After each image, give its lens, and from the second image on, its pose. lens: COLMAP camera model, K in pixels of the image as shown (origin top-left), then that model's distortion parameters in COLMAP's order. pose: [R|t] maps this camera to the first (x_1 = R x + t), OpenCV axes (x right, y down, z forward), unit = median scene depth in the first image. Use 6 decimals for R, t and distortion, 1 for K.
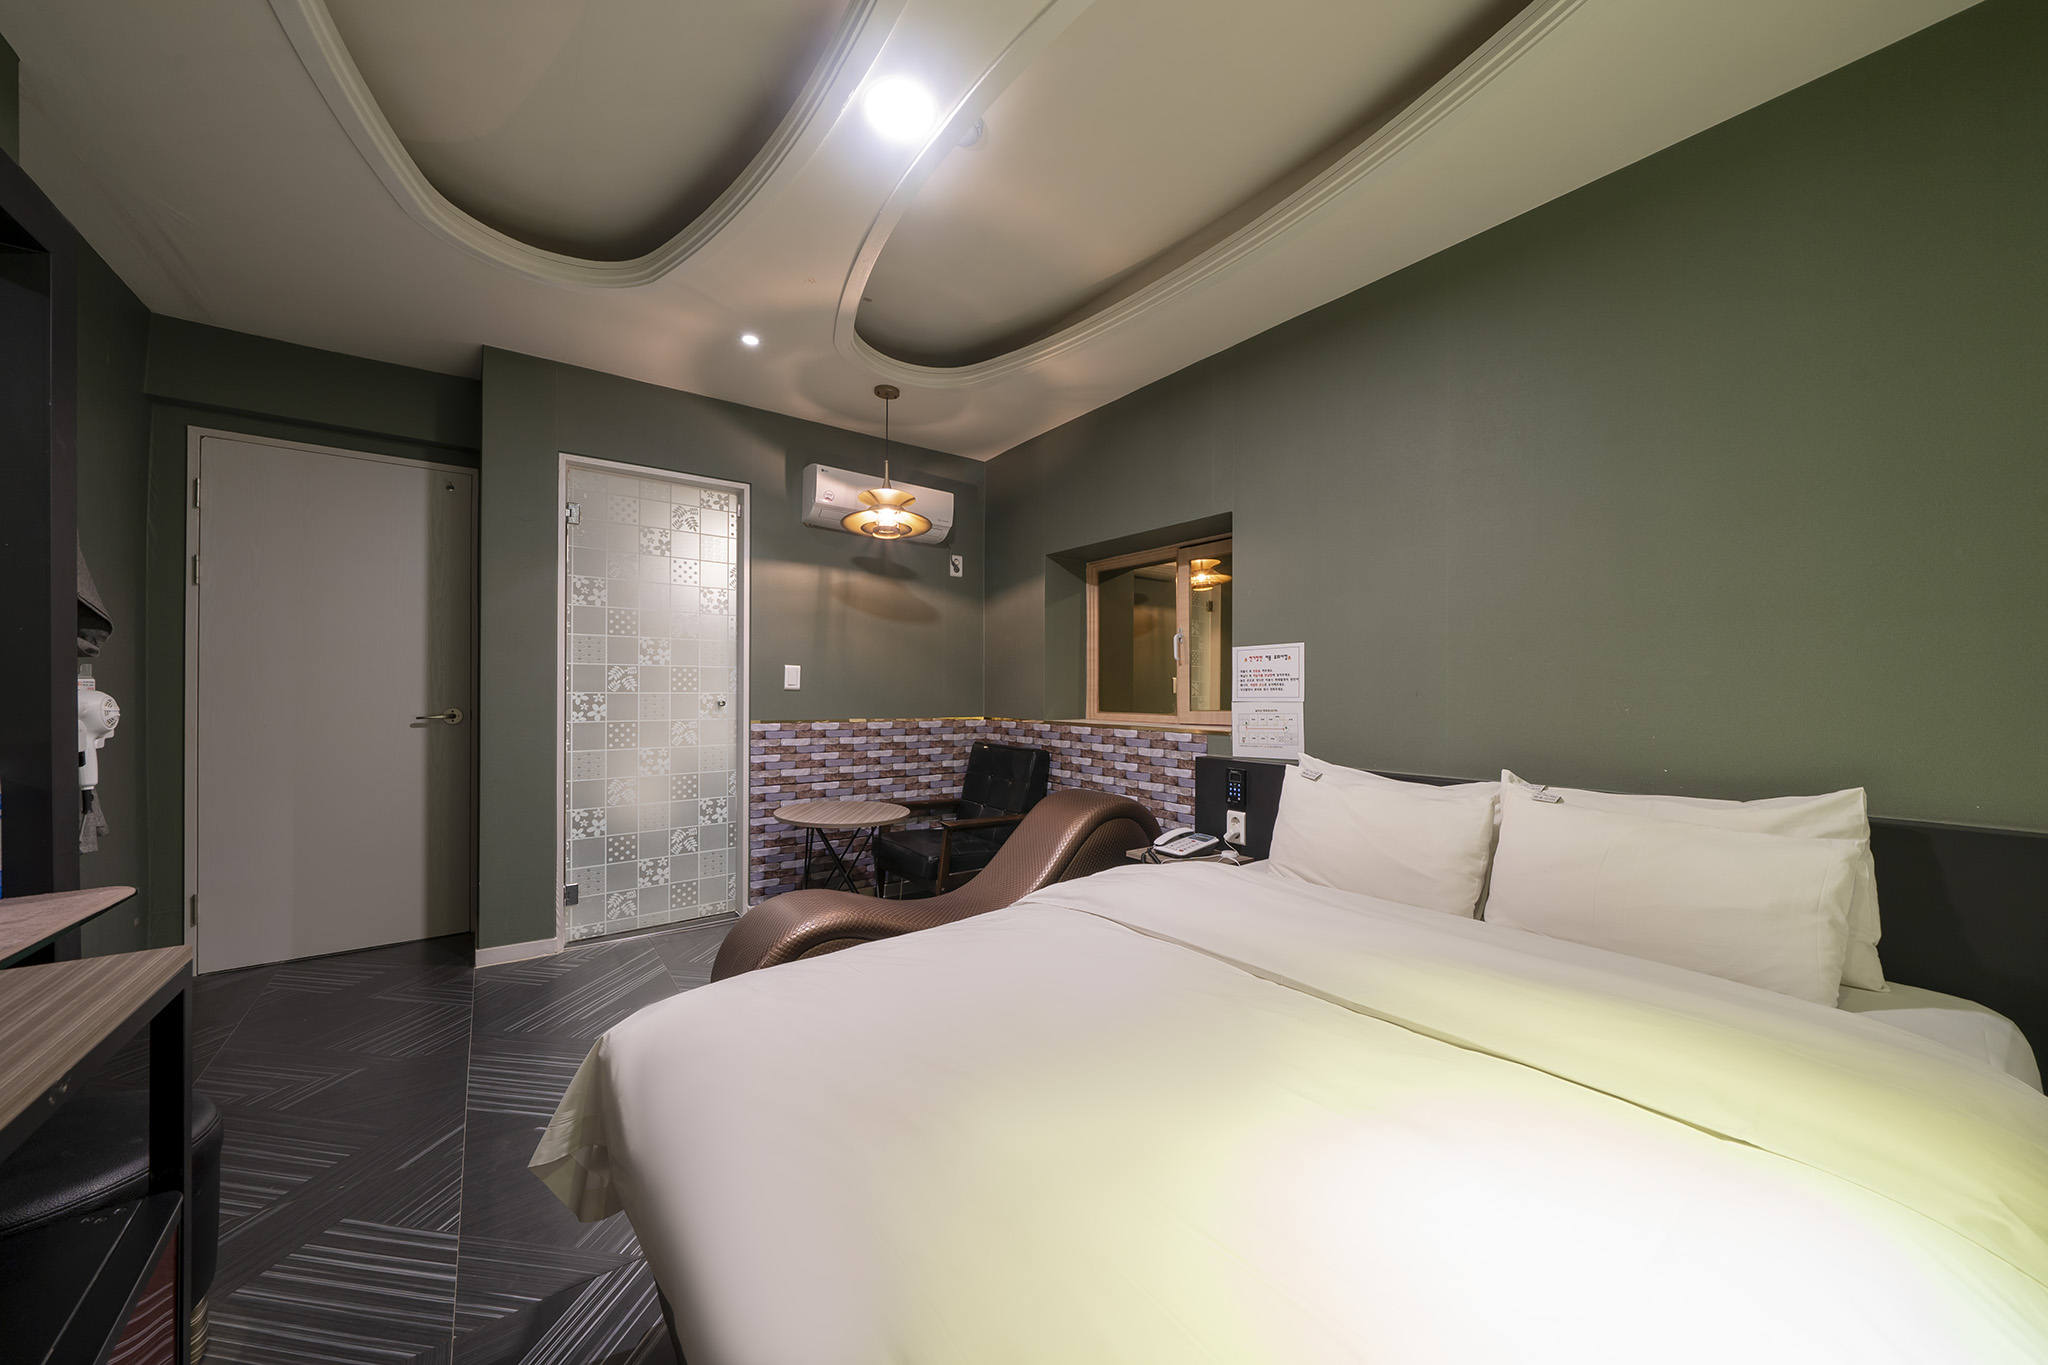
lens RADIAL K [[711.5, 0, 1007.3], [0, 711.5, 689.8], [0, 0, 1]] dist [-0.002278, -0.000739]
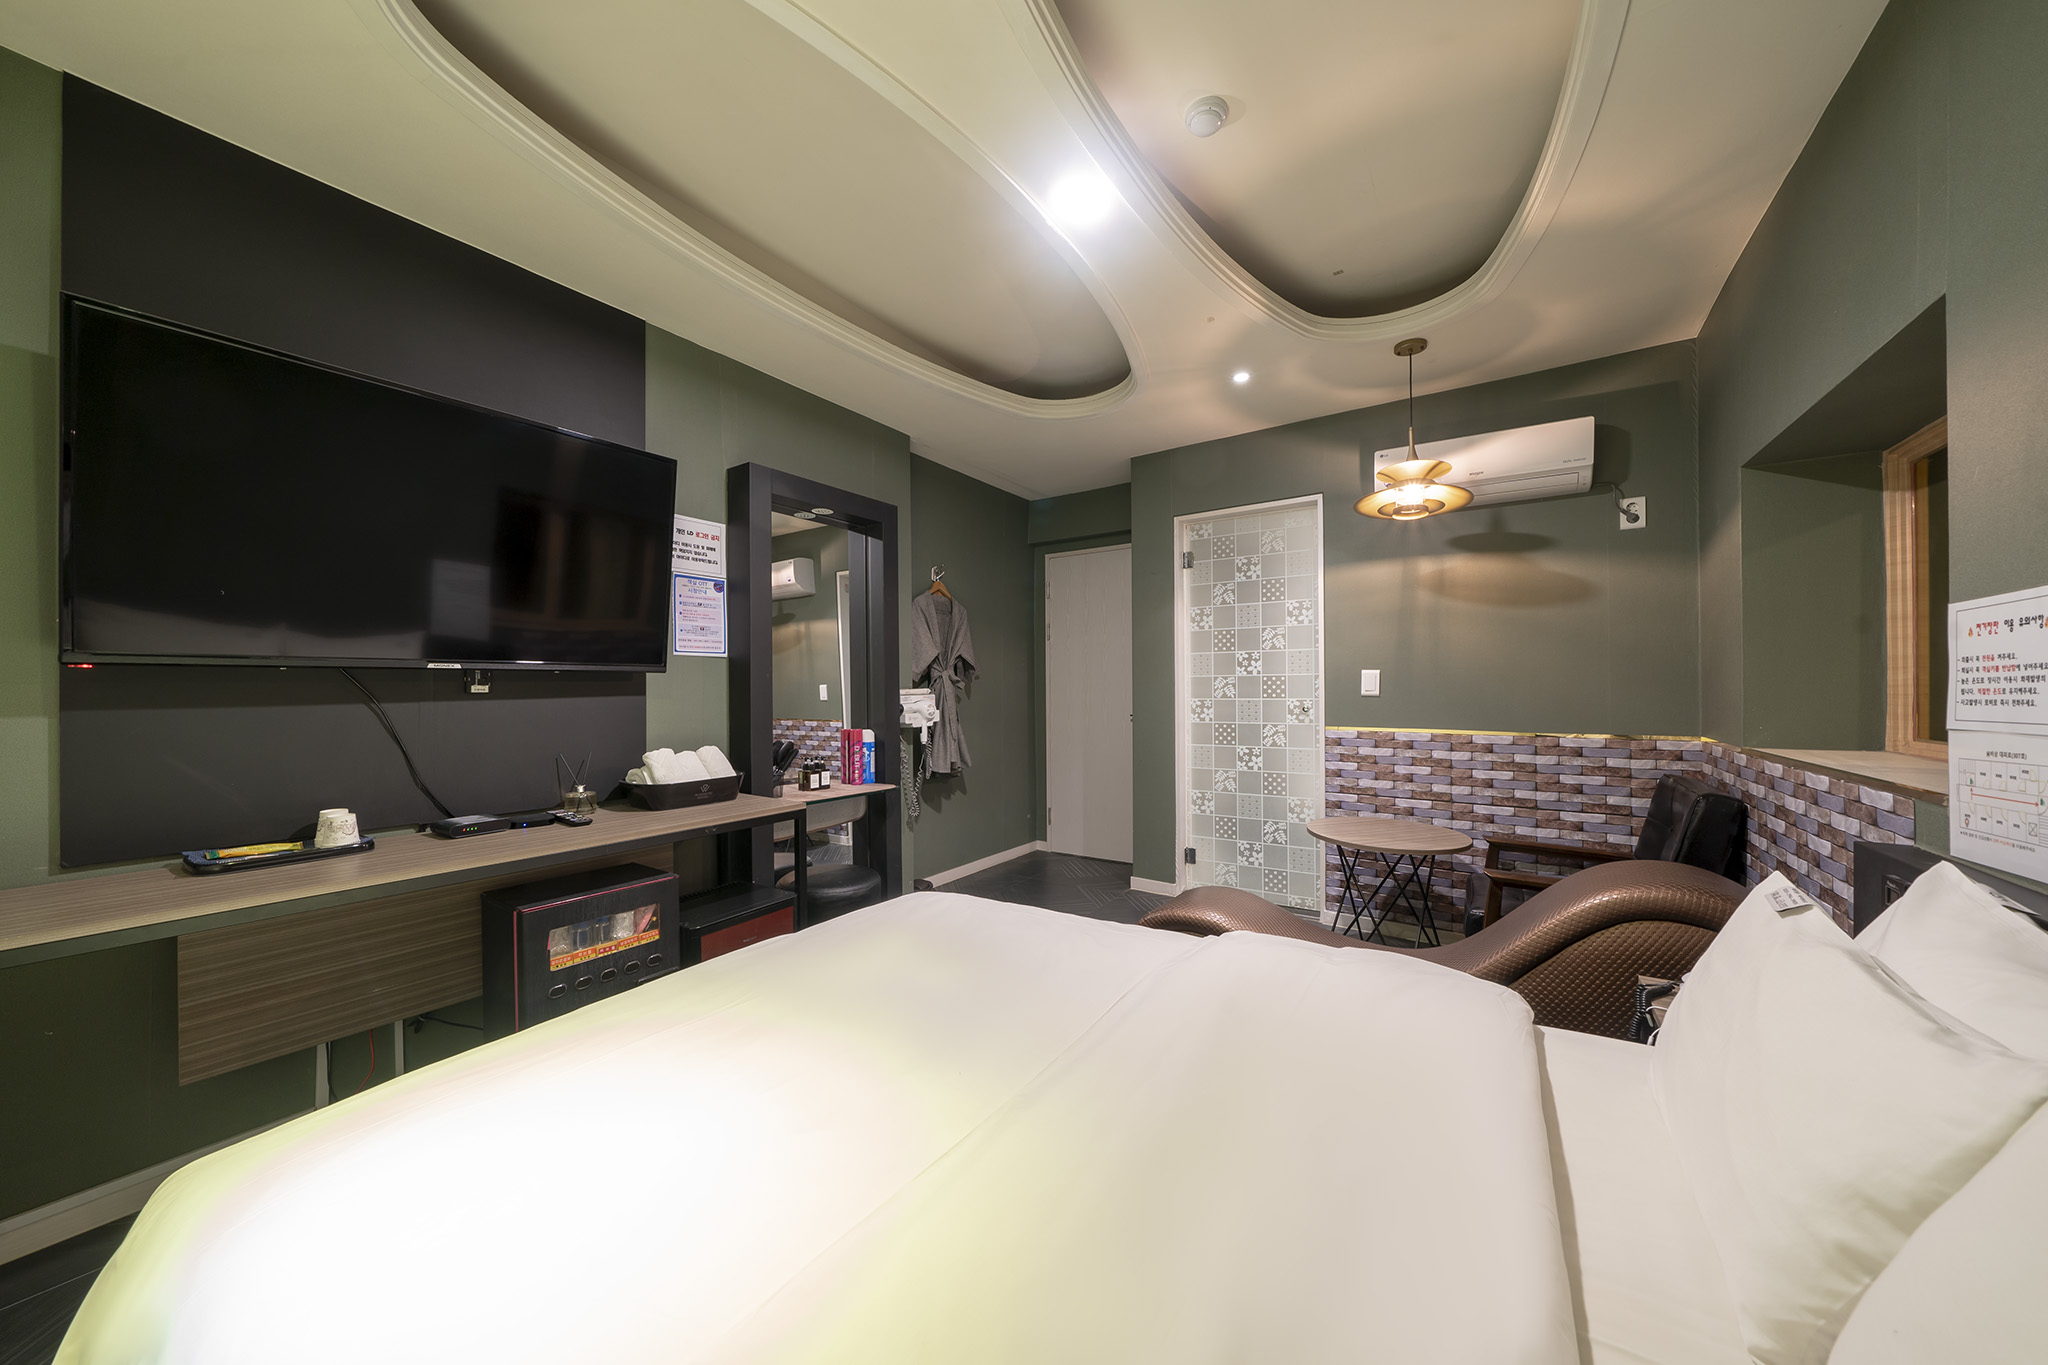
lens RADIAL K [[711.5, 0, 1027.3], [0, 711.5, 688.5], [0, 0, 1]] dist [-0.002278, -0.000739]
pose [[0.322358, -0.007954, -0.946584, 0.439730], [0.009893, 0.999938, -0.005033, -0.009388], [0.946566, -0.007742, 0.322417, 0.261097]]
